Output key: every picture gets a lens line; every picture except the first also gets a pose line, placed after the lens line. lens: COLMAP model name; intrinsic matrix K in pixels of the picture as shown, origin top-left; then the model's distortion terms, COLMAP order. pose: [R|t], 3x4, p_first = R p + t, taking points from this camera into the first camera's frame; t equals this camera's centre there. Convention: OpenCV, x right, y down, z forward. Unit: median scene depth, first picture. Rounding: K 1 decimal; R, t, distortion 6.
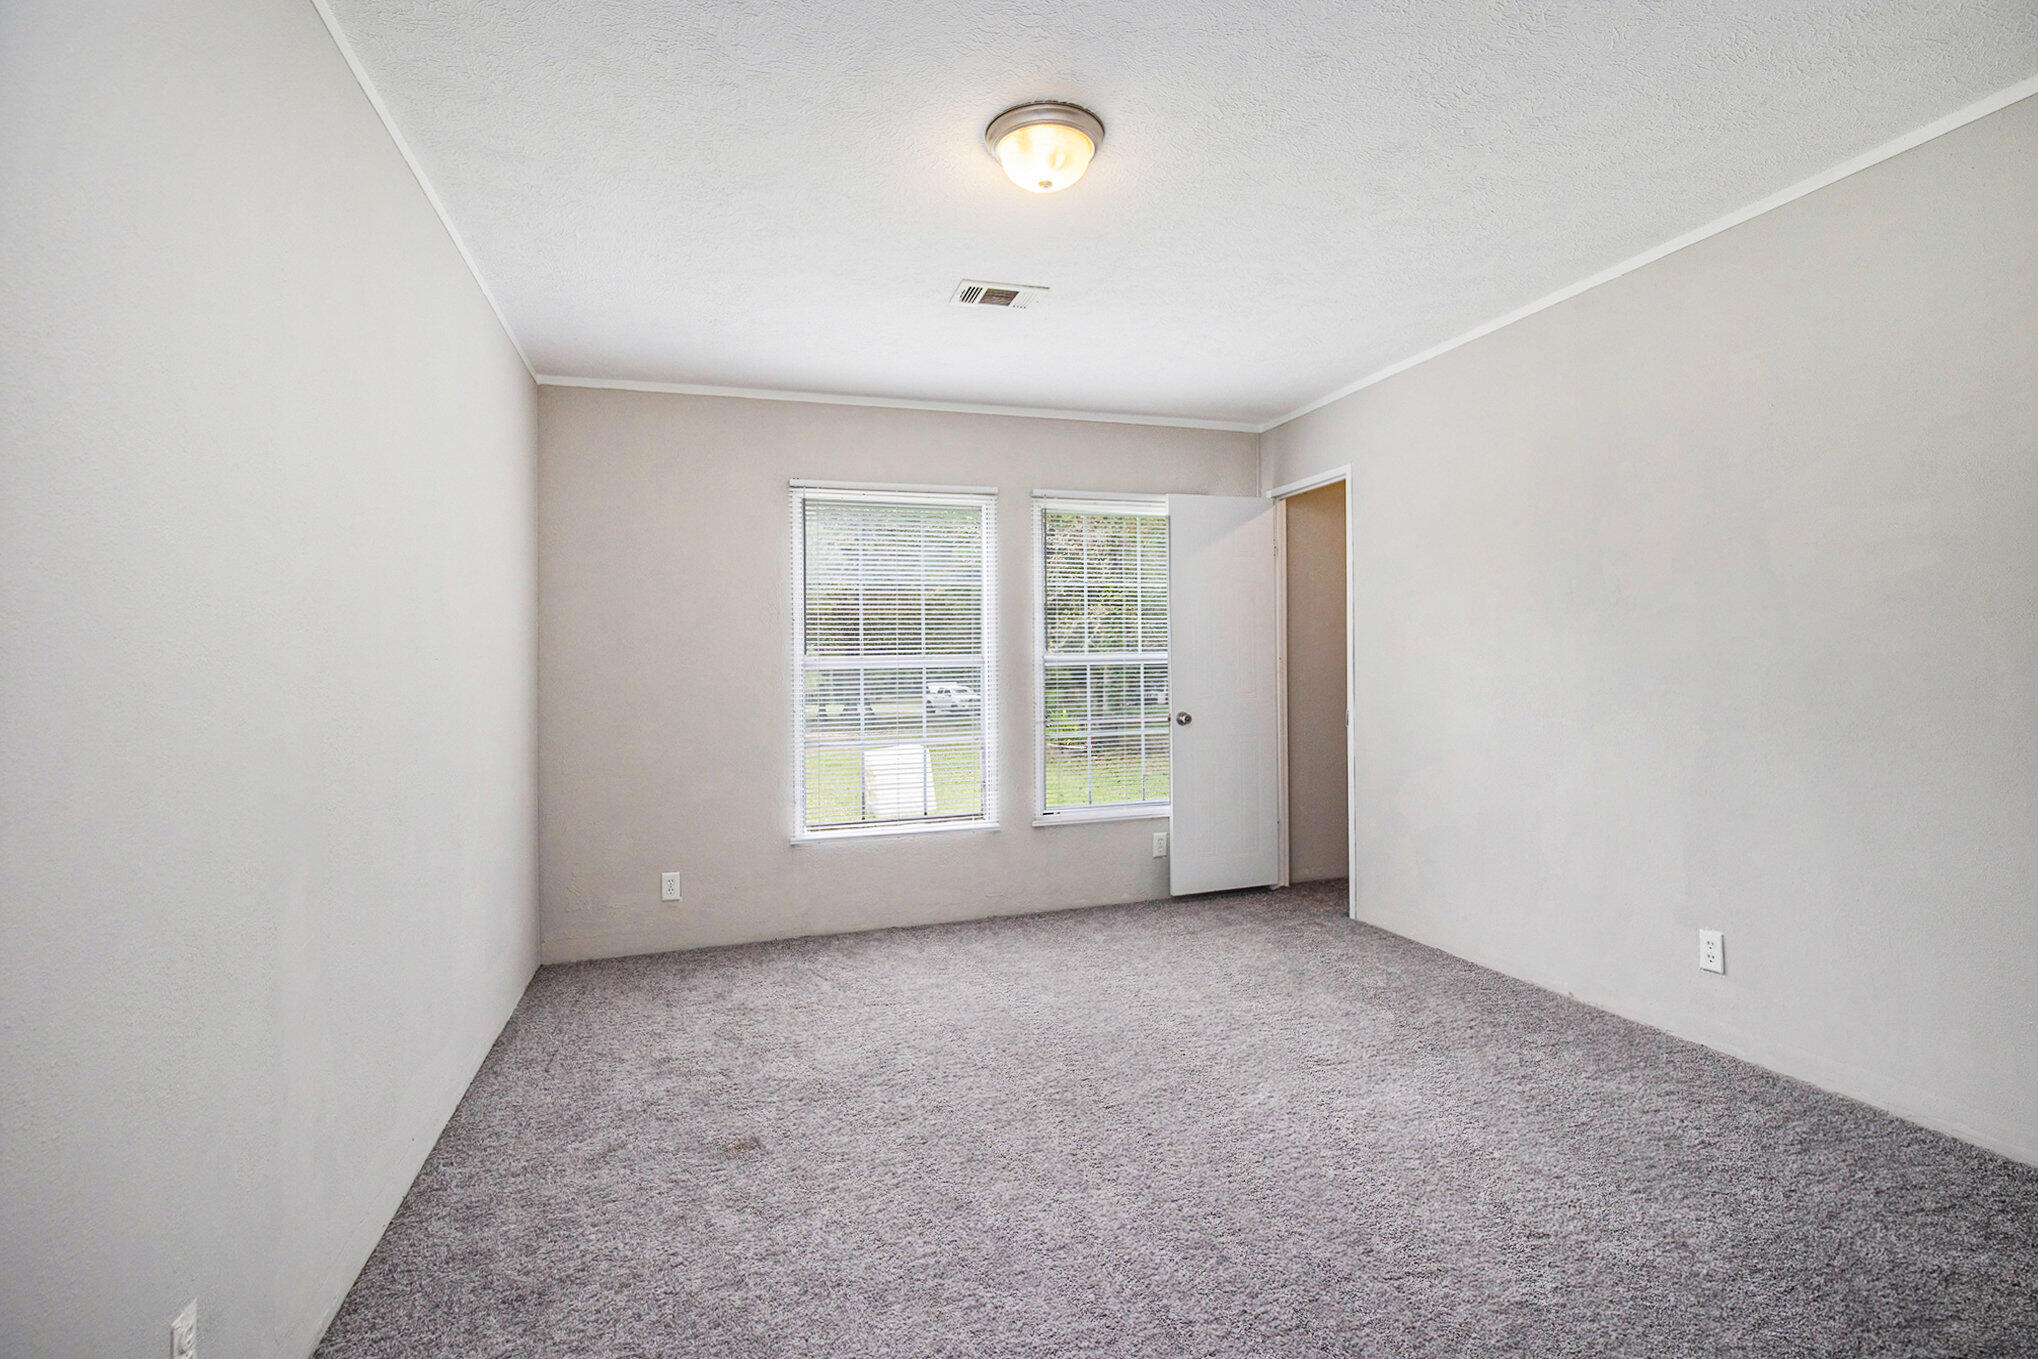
lens RADIAL K [[940.9, 0, 1019.4], [0, 940.9, 599.3], [0, 0, 1]] dist [-0.034786, 0.005269]
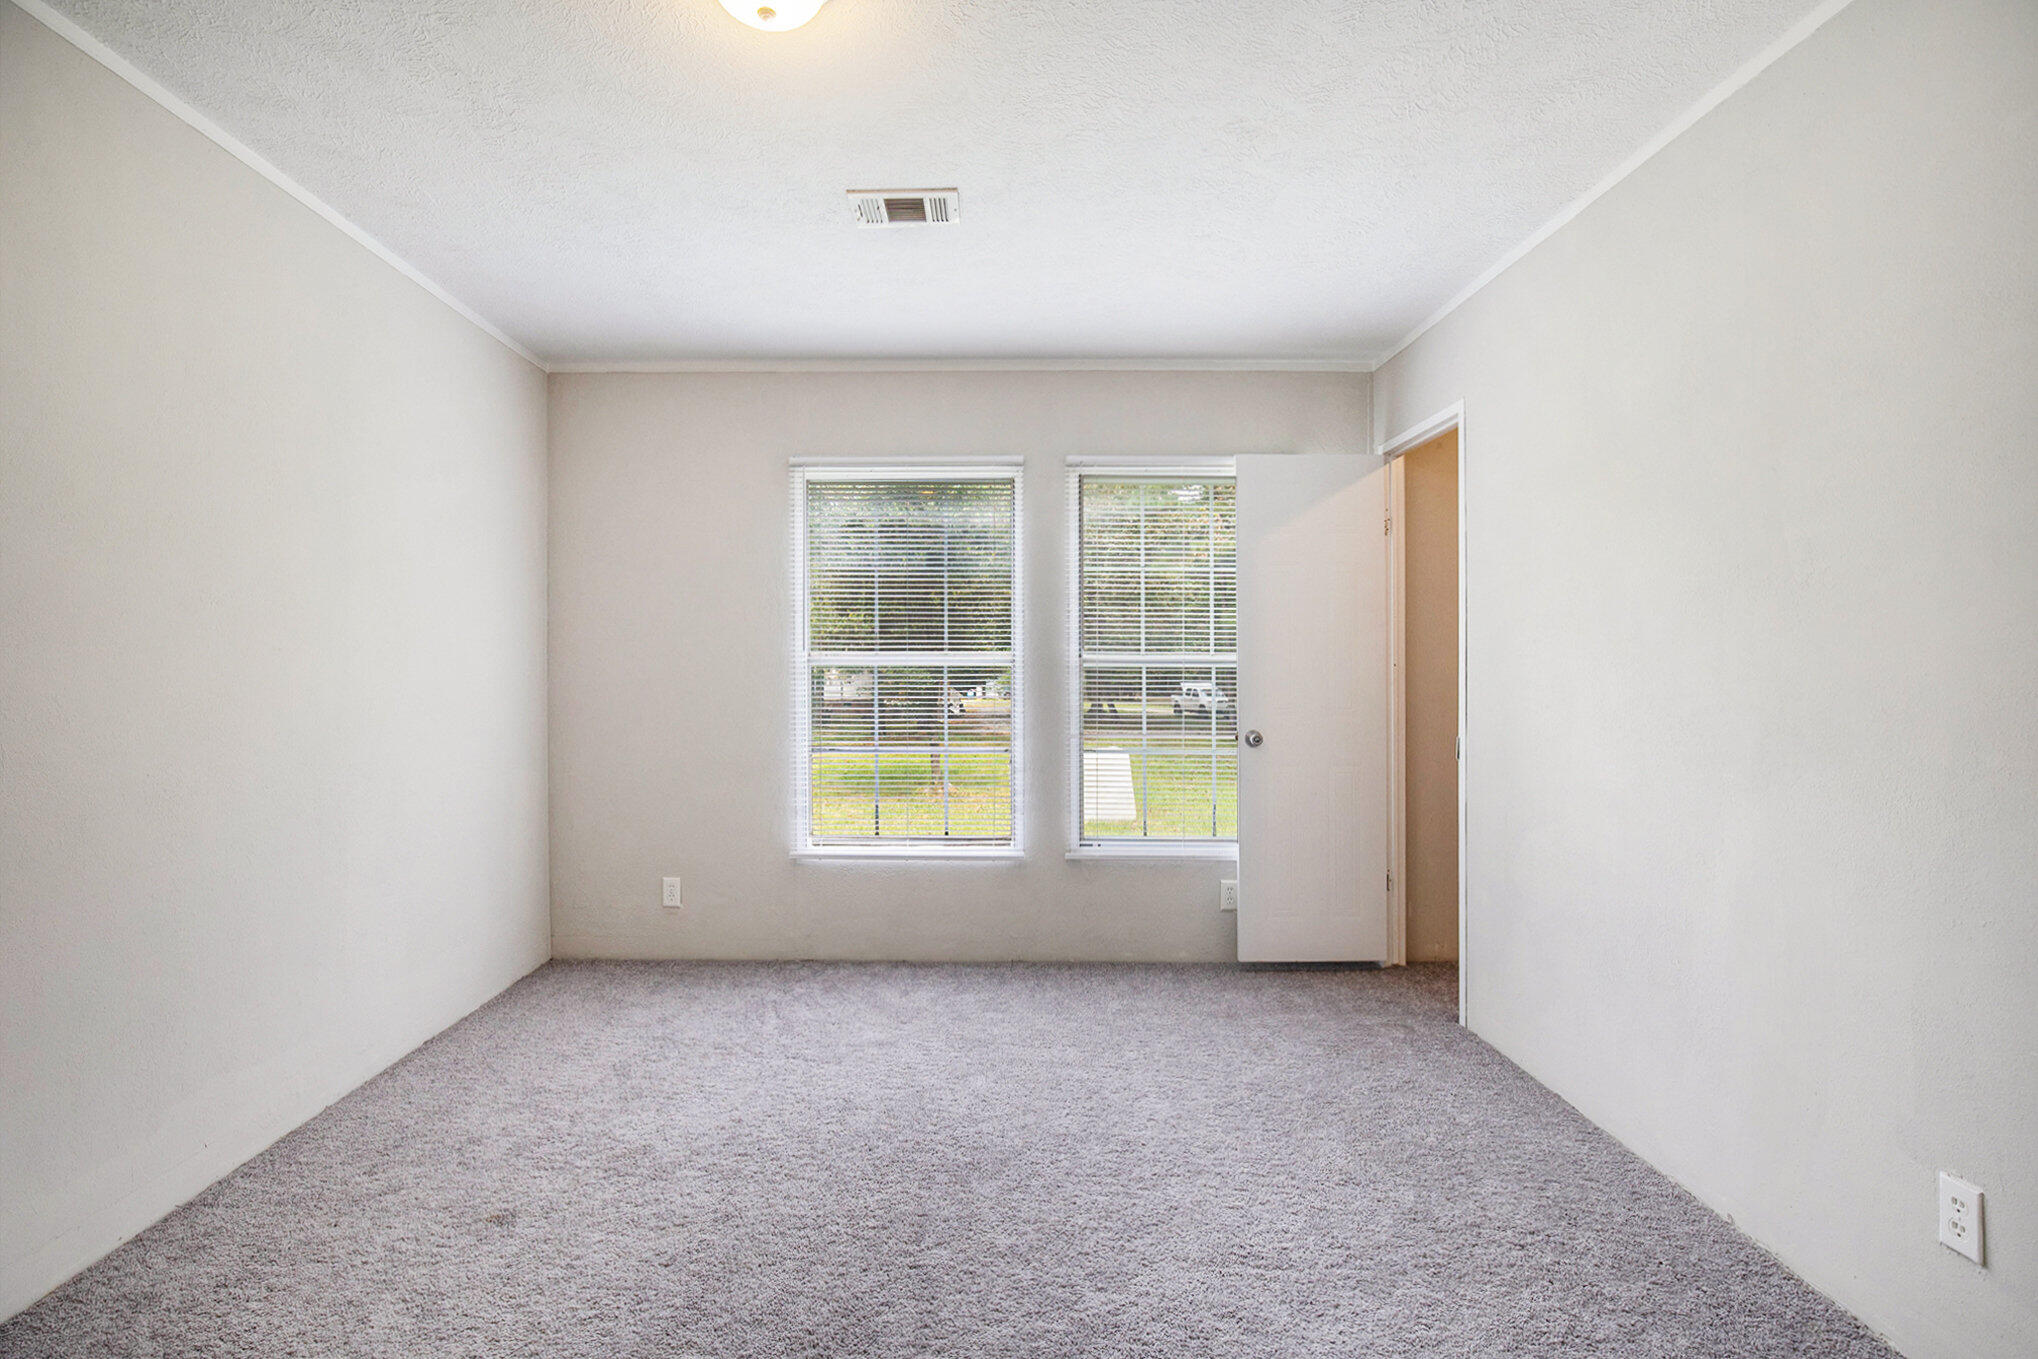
lens RADIAL K [[940.9, 0, 1019.4], [0, 940.9, 599.3], [0, 0, 1]] dist [-0.034786, 0.005269]
pose [[0.949862, -0.000586, -0.312668, 0.254875], [0.001143, 0.999998, 0.001596, 0.009796], [0.312666, -0.001873, 0.949861, 0.208151]]
